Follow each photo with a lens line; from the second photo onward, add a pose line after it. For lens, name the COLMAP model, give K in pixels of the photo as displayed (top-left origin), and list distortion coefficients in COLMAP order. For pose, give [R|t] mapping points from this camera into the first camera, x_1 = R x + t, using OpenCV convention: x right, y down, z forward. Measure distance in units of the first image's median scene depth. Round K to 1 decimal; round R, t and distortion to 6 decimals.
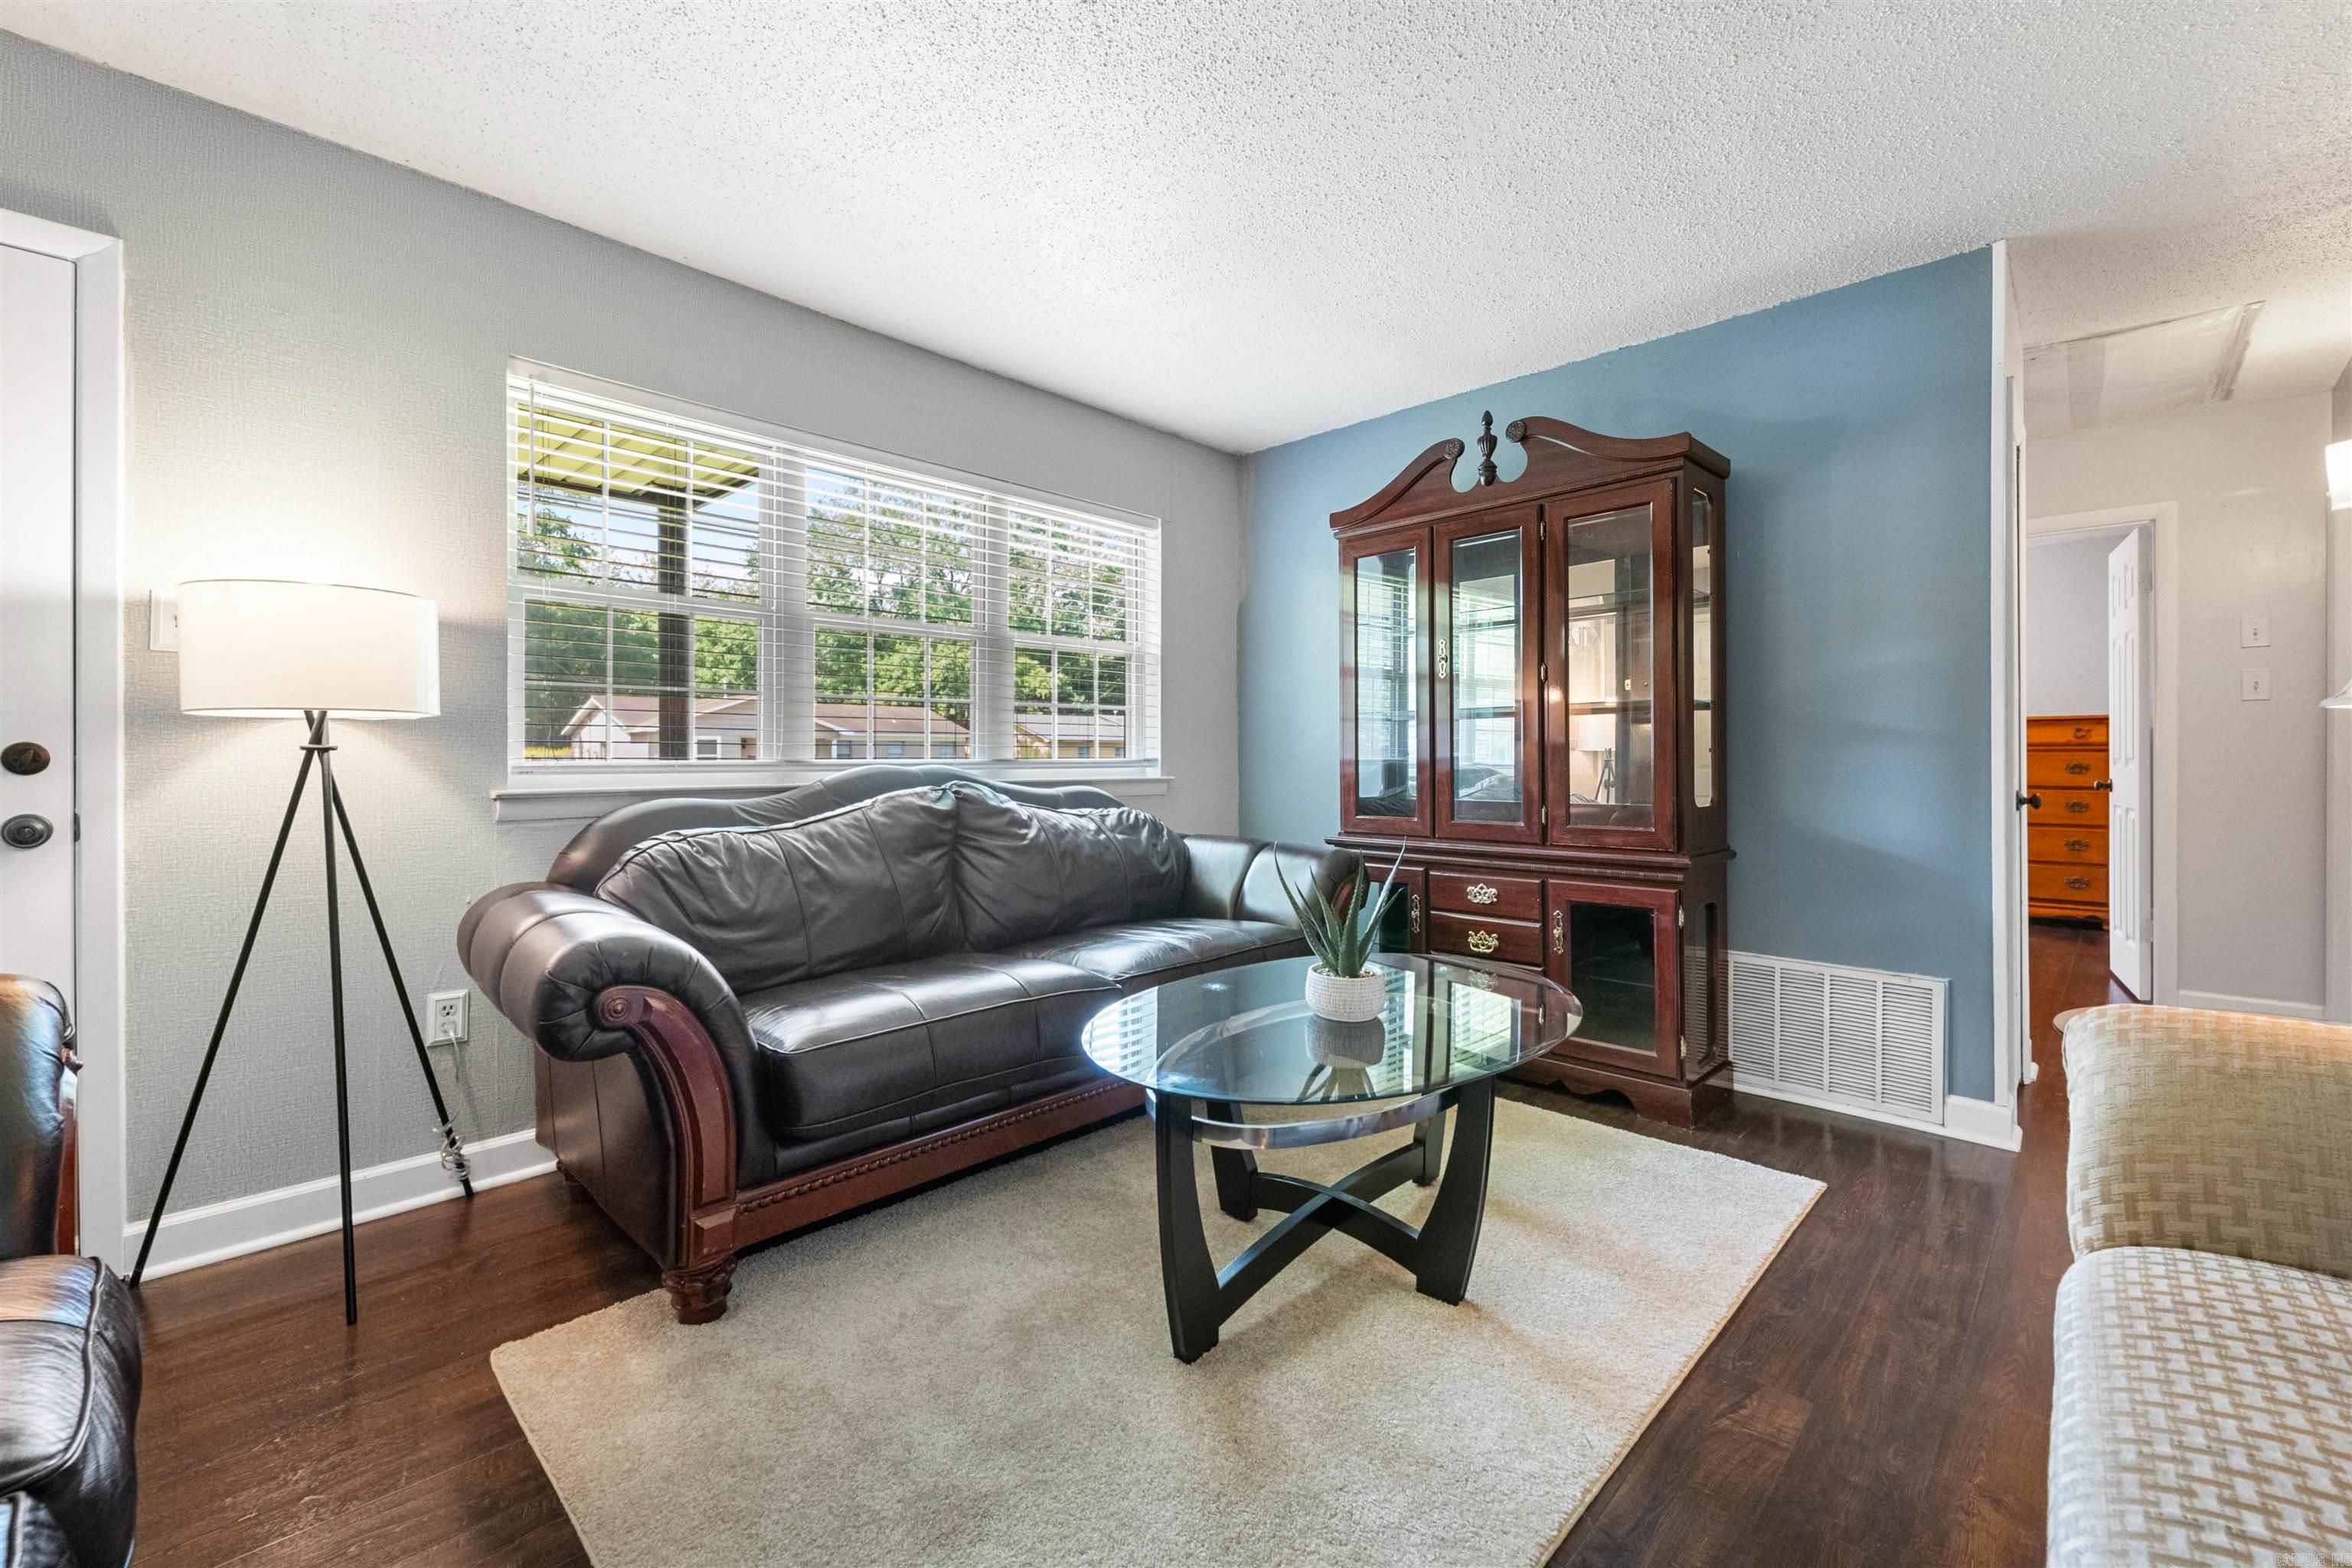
lens RADIAL K [[962.3, 0, 1236.9], [0, 962.3, 761.8], [0, 0, 1]] dist [0.000998, 0.000215]
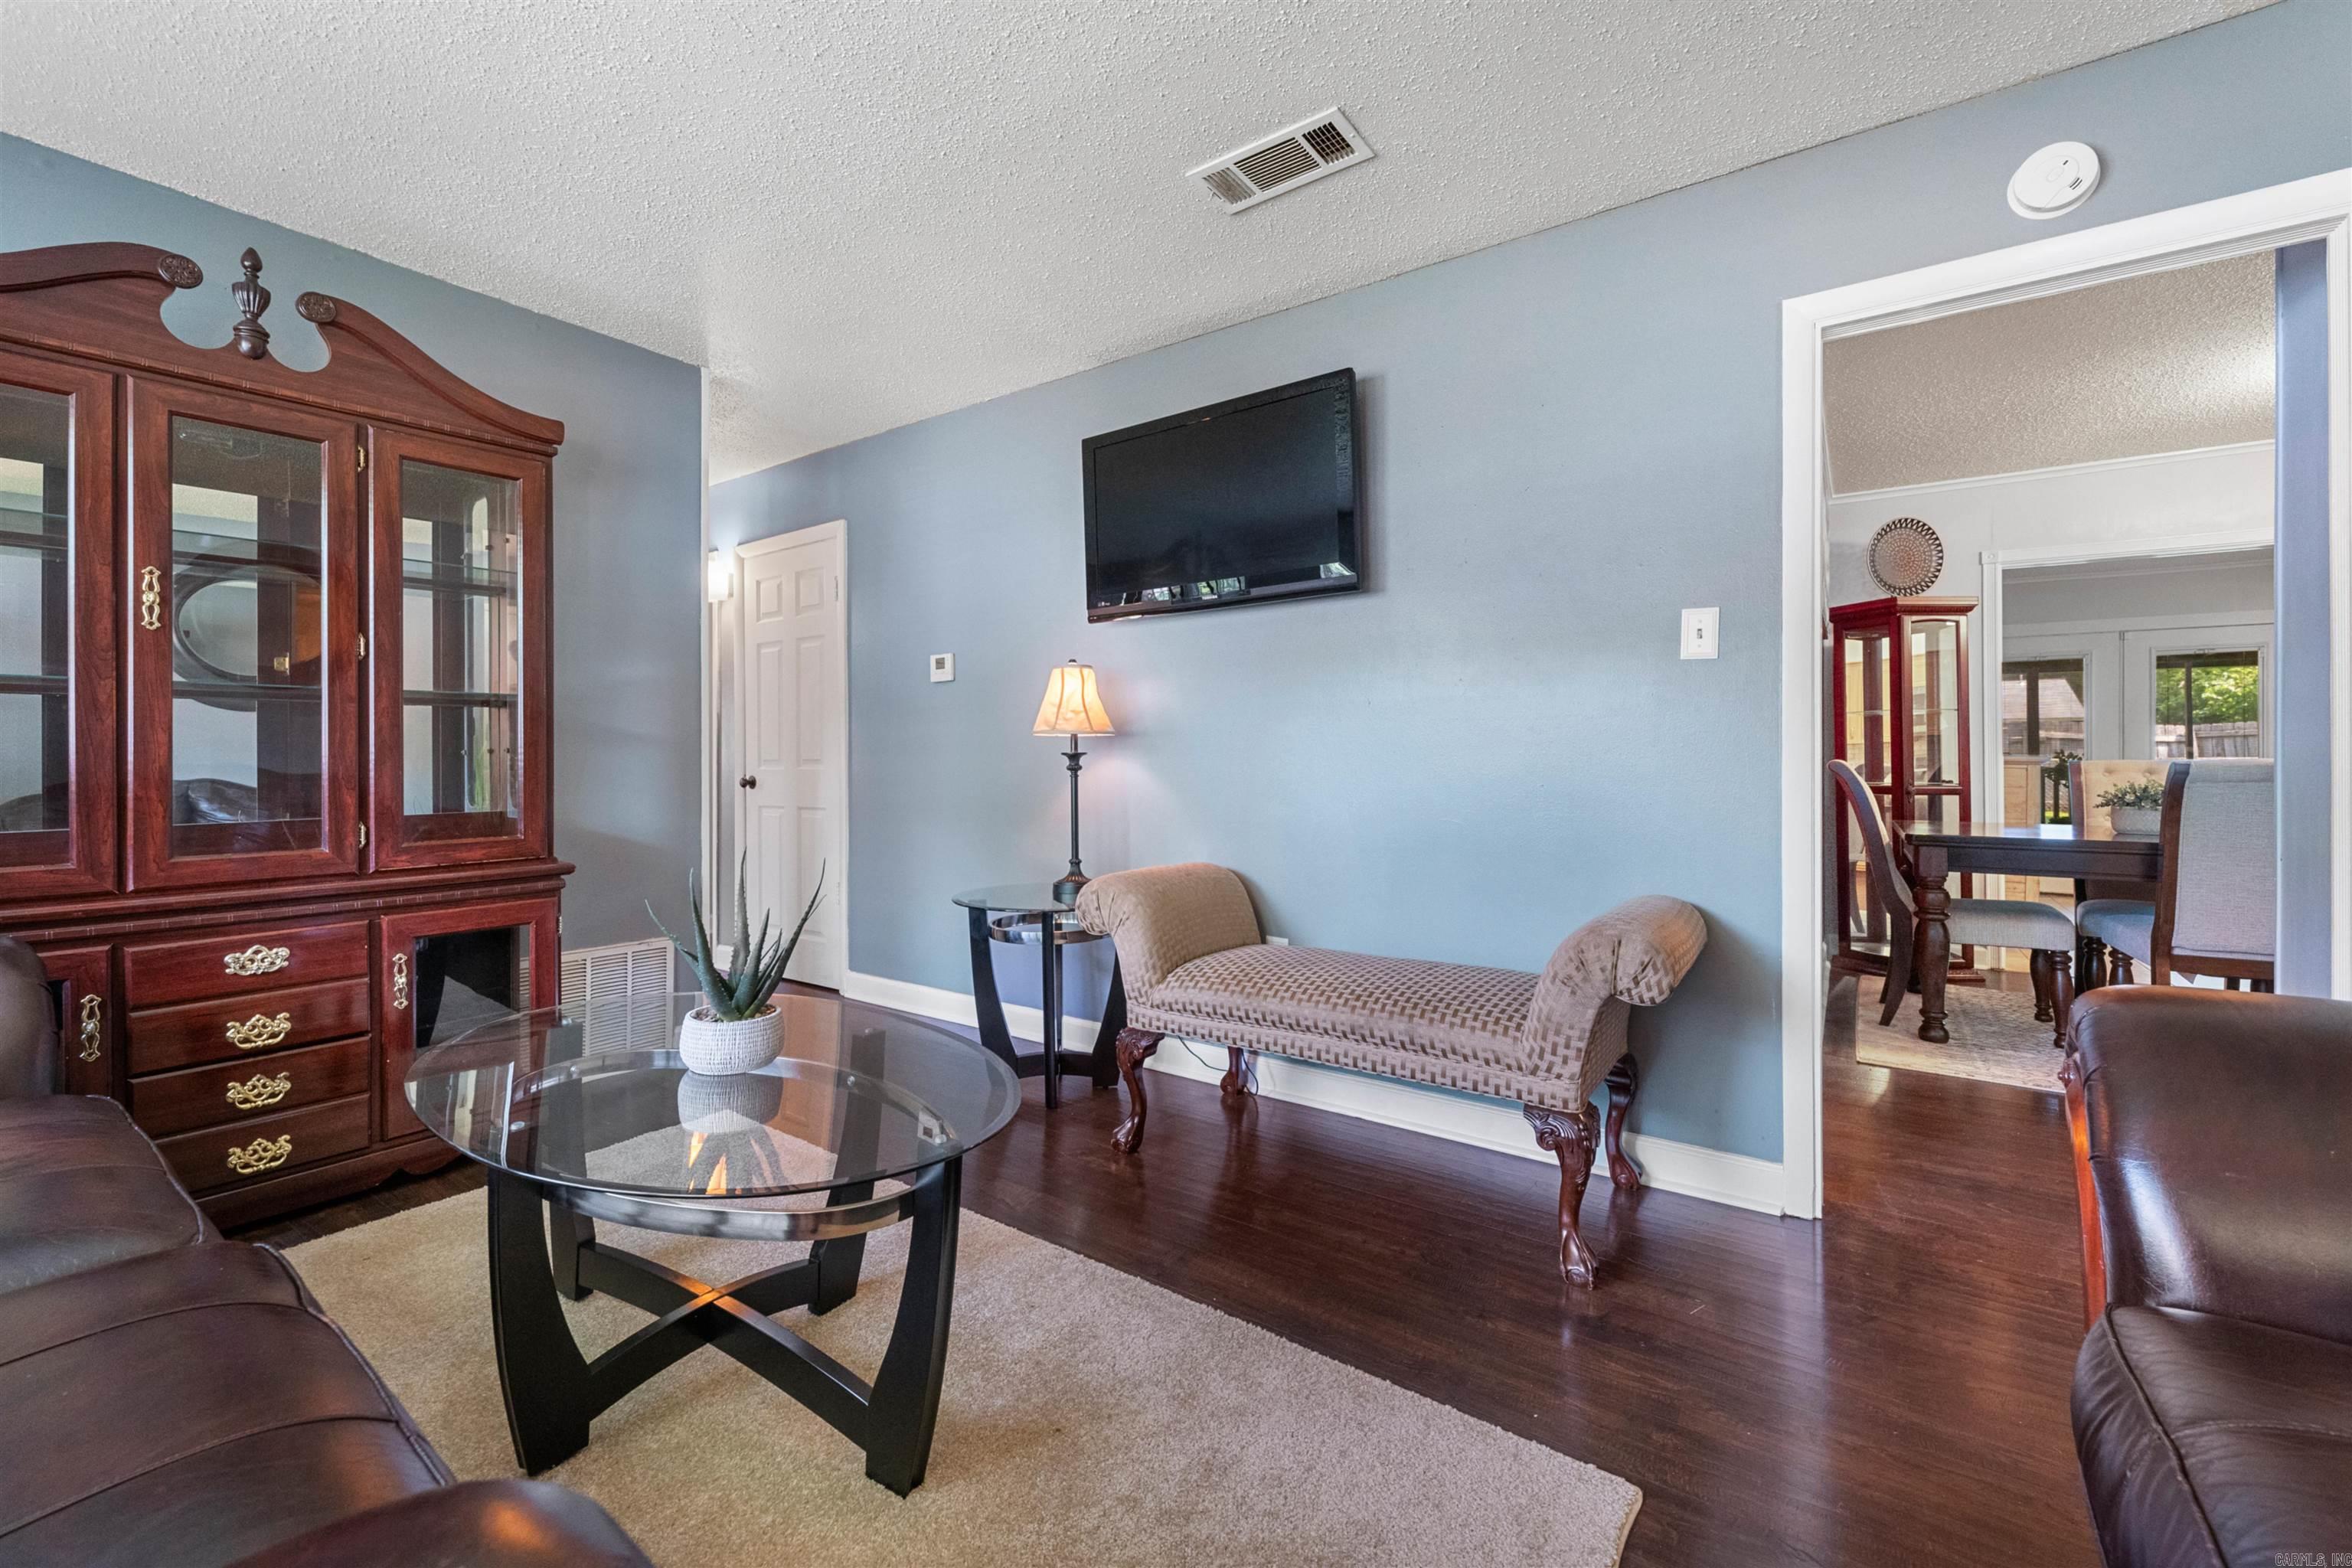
lens RADIAL K [[962.3, 0, 1177.1], [0, 962.3, 761.2], [0, 0, 1]] dist [0.000998, 0.000215]
pose [[-0.124370, -0.001965, 0.992234, -0.498505], [0.006975, 0.999972, 0.002854, -0.000251], [-0.992211, 0.007276, -0.124352, 0.443334]]
